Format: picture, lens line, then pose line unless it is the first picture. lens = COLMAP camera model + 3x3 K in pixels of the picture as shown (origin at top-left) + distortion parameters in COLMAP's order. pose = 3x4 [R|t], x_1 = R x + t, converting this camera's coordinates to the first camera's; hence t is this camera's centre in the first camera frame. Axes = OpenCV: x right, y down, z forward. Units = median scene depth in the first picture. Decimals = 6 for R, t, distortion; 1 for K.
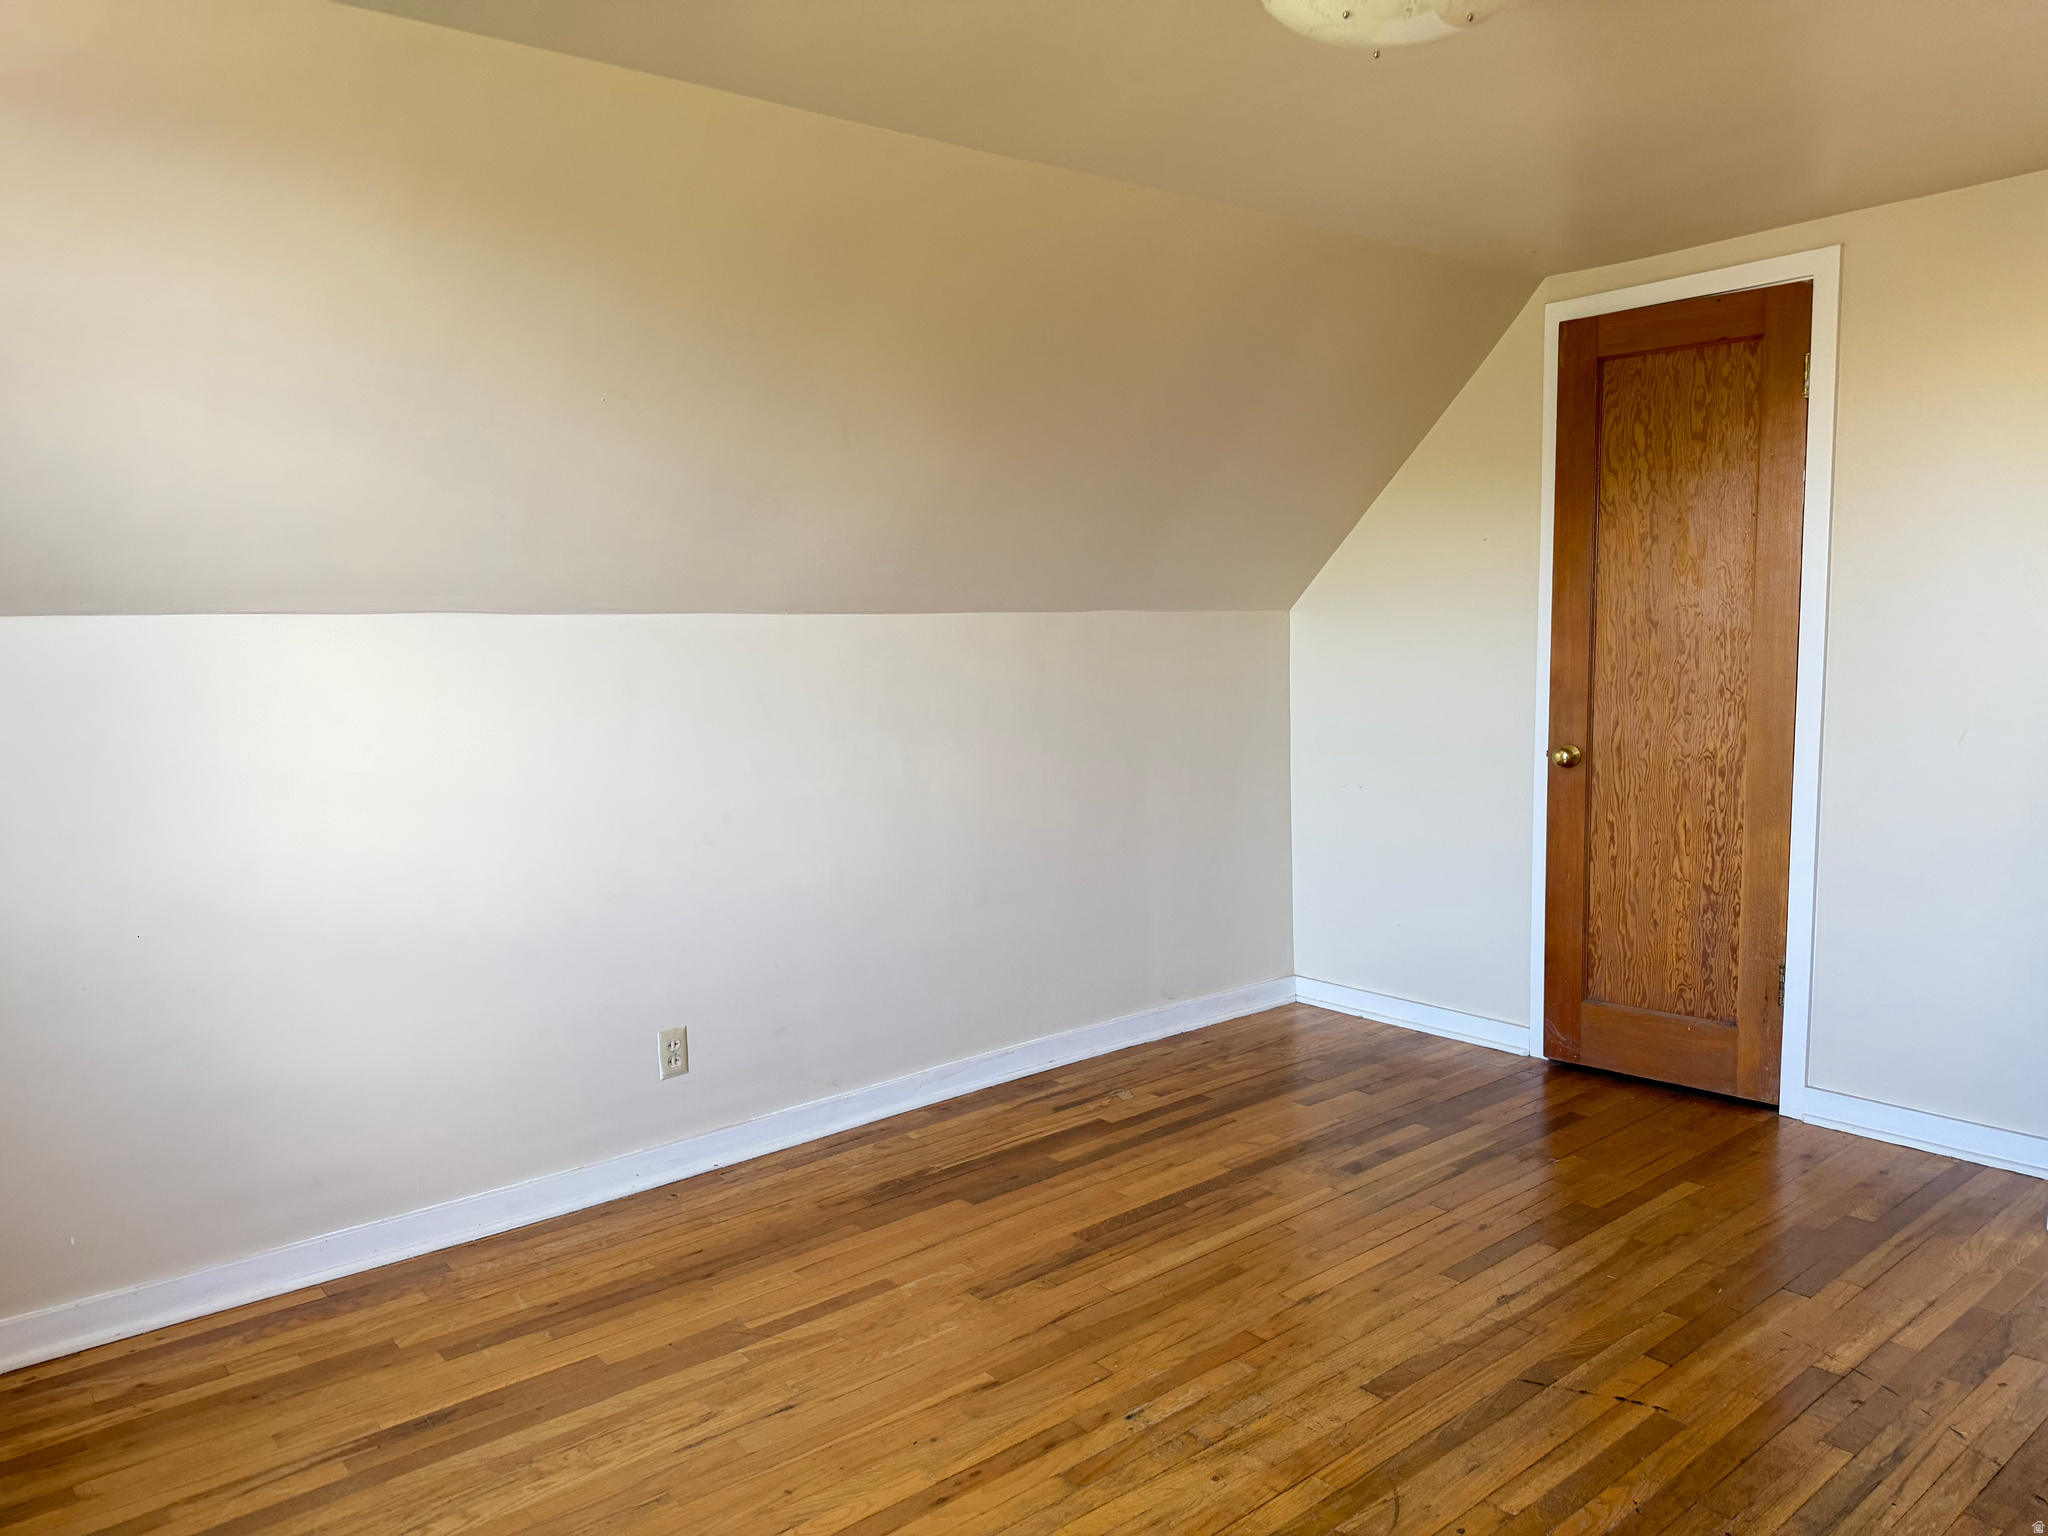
lens RADIAL K [[1437.5, 0, 1027.0], [0, 1437.5, 766.7], [0, 0, 1]] dist [0.011916, -0.026197]
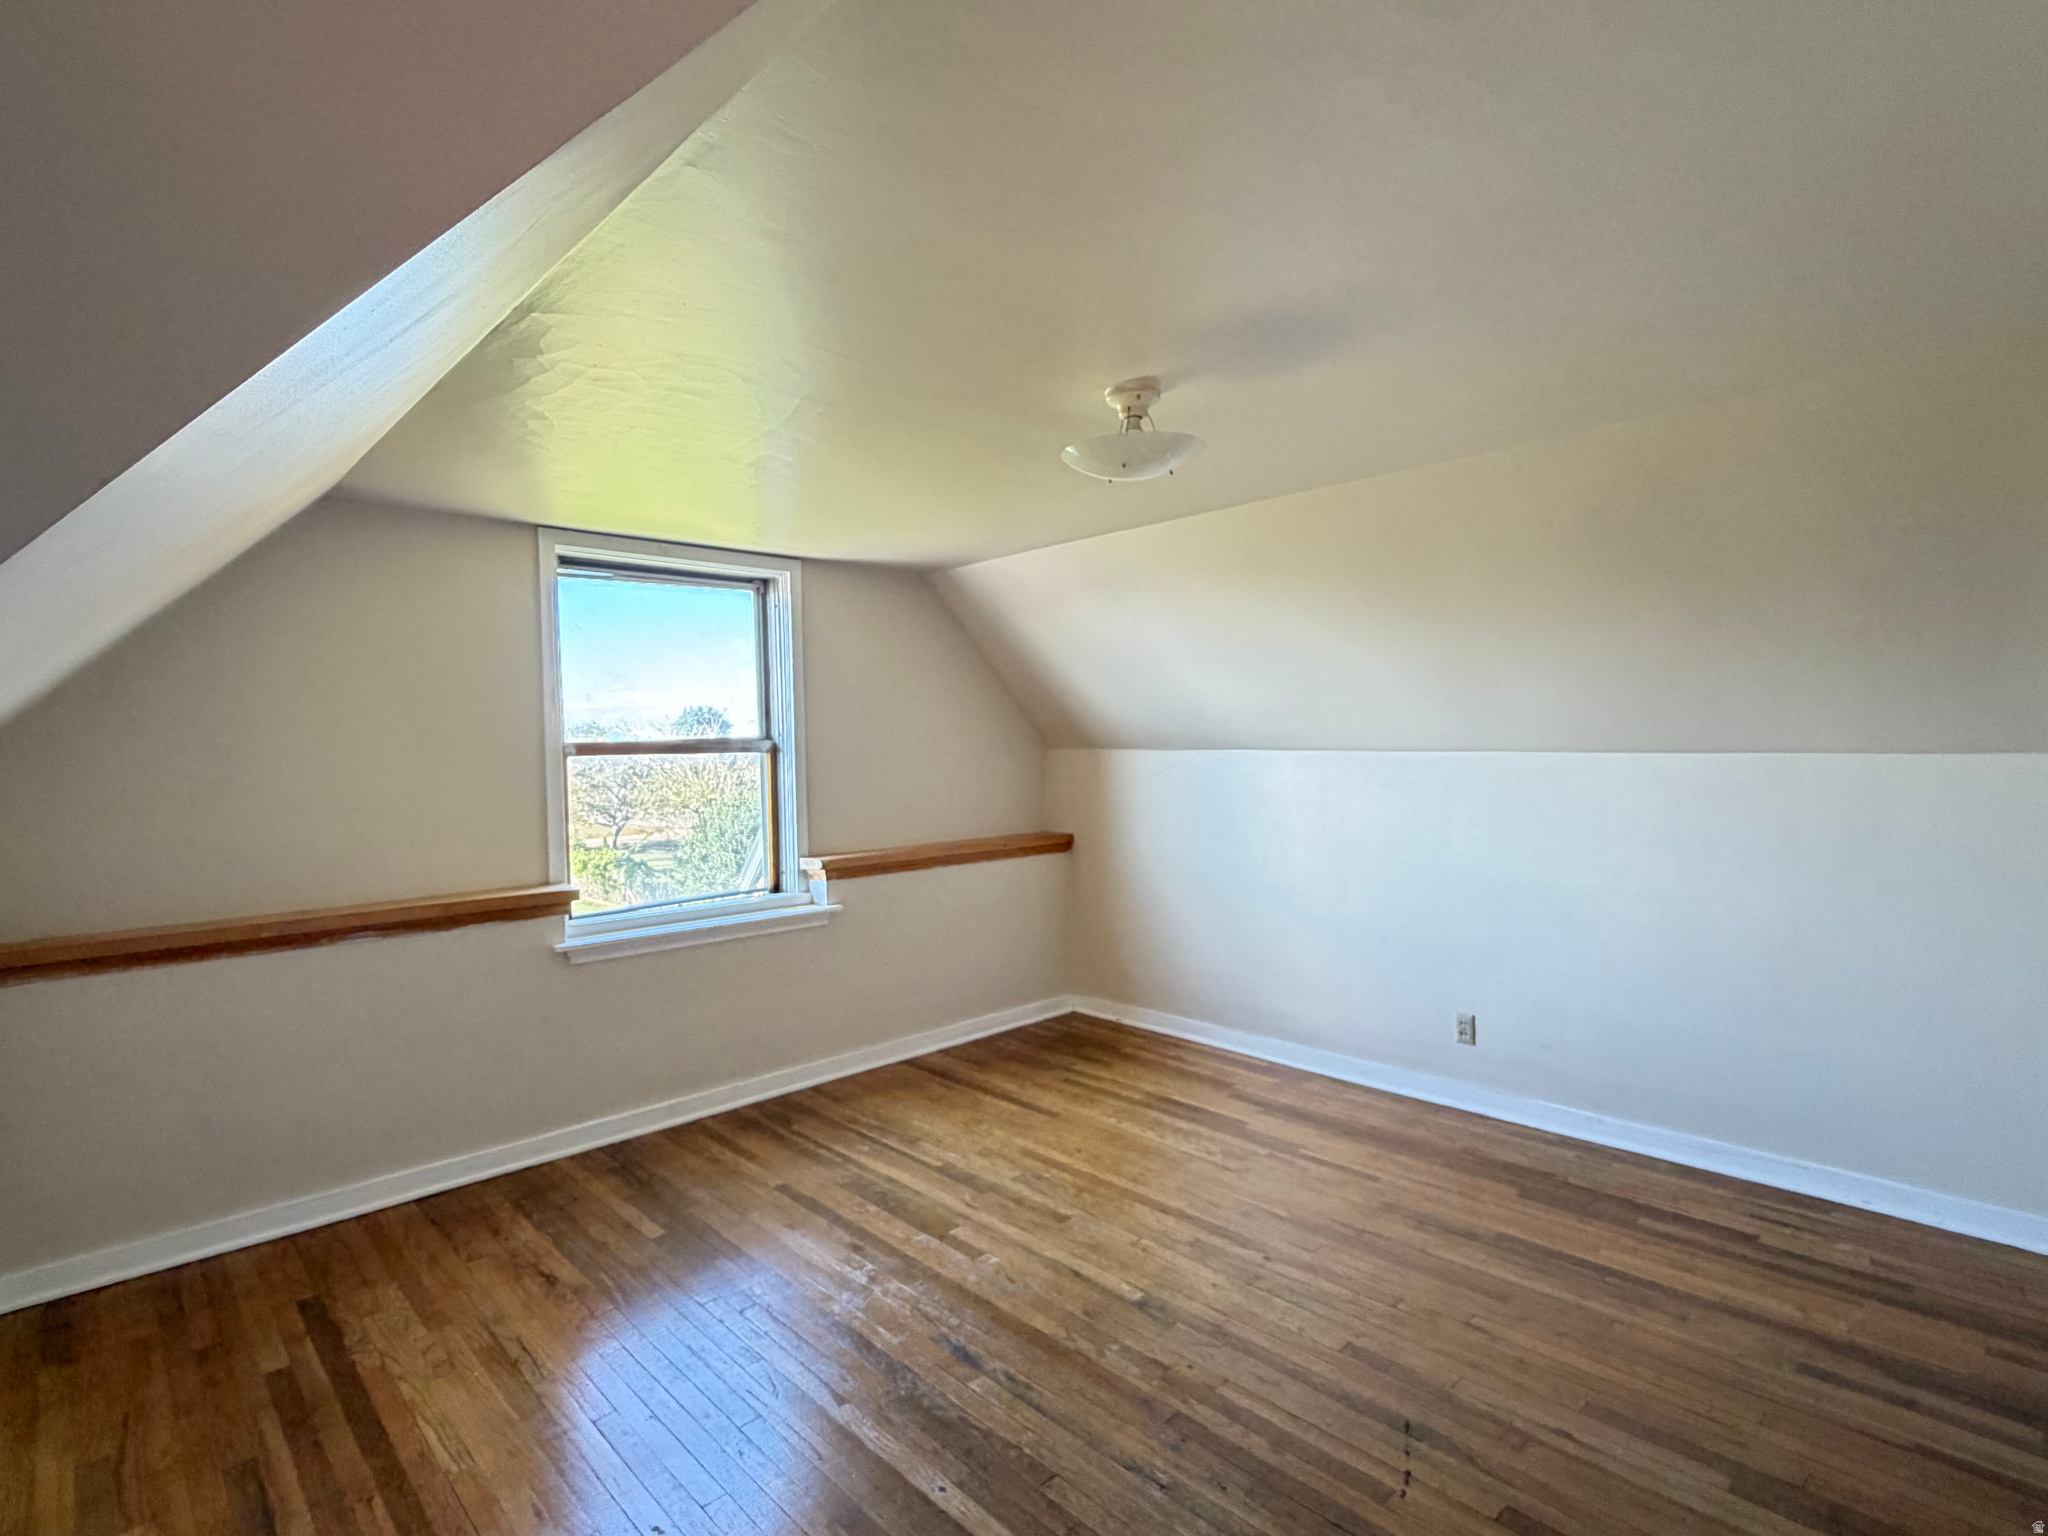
lens RADIAL K [[1021.6, 0, 1012.8], [0, 1021.6, 782.4], [0, 0, 1]] dist [-0.023462, -0.000785]
pose [[0.070699, 0.067224, -0.995230, 0.953381], [-0.103211, 0.992864, 0.059732, -0.097442], [0.992144, 0.098496, 0.077133, 0.479257]]
